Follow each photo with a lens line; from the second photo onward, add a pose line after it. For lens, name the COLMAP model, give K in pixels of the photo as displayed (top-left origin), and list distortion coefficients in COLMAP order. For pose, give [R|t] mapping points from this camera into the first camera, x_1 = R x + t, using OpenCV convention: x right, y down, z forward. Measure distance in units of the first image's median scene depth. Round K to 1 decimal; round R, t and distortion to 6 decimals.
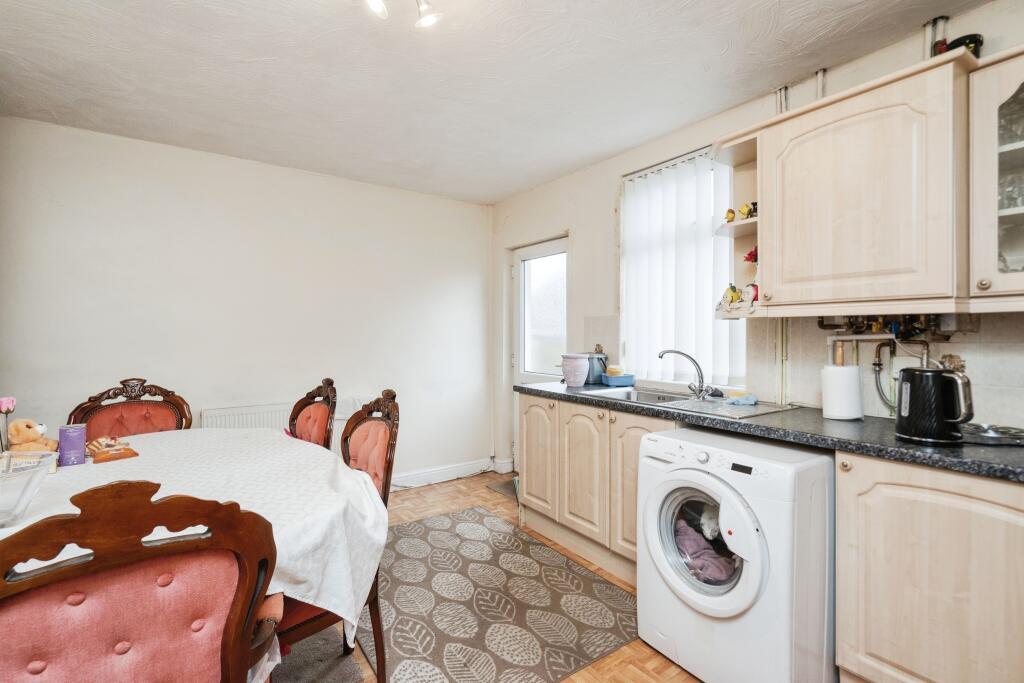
lens RADIAL K [[478.2, 0, 509.5], [0, 478.2, 330.8], [0, 0, 1]] dist [-0.001841, -0.000228]
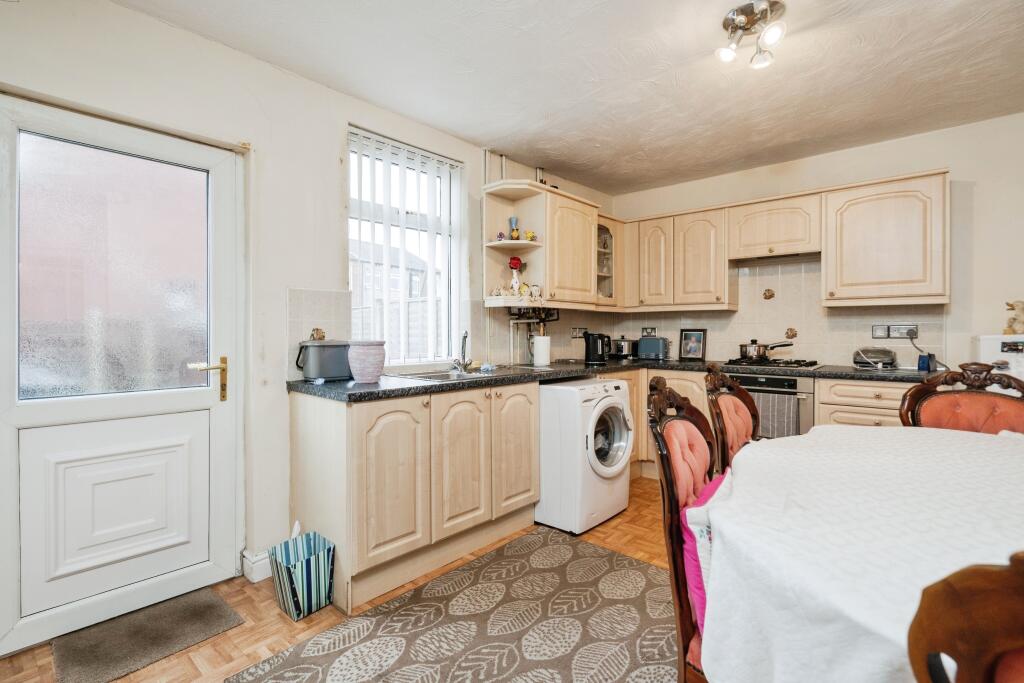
lens RADIAL K [[478.2, 0, 509.5], [0, 478.2, 330.8], [0, 0, 1]] dist [-0.001841, -0.000228]
pose [[-0.228302, -0.000986, 0.973590, -0.893566], [-0.004764, 0.999989, -0.000105, 0.045049], [-0.973579, -0.004662, -0.228304, 1.310825]]
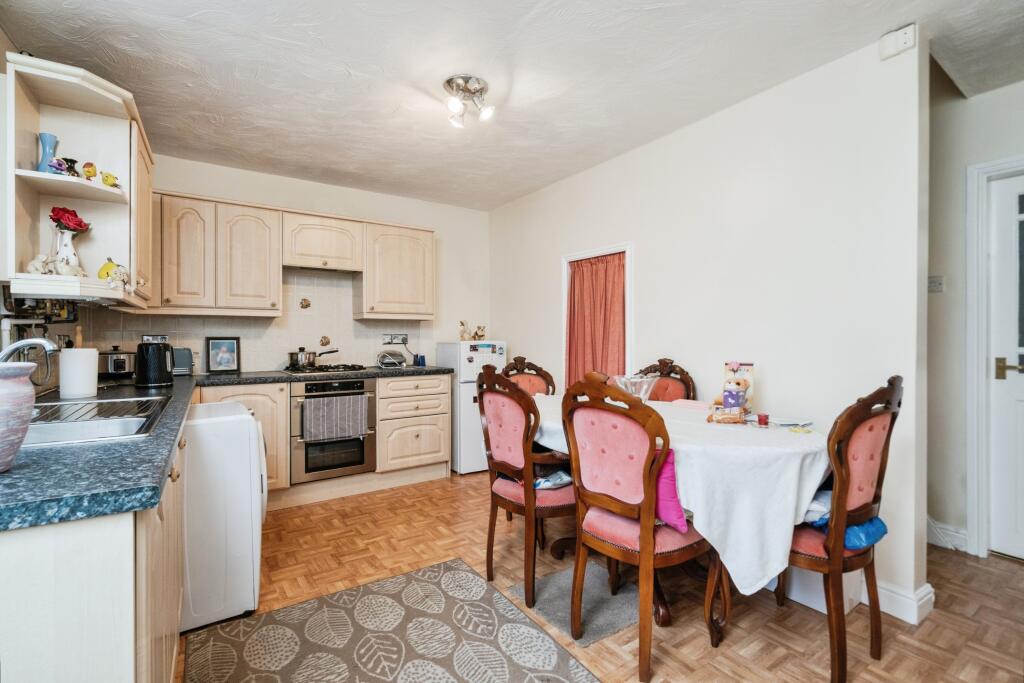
lens RADIAL K [[473.2, 0, 513.6], [0, 473.2, 336.1], [0, 0, 1]] dist [0.000432, -0.000023]
pose [[-0.999831, 0.002215, 0.018236, -0.267026], [0.002054, 0.999959, -0.008851, 0.048055], [-0.018255, -0.008812, -0.999795, 1.756716]]
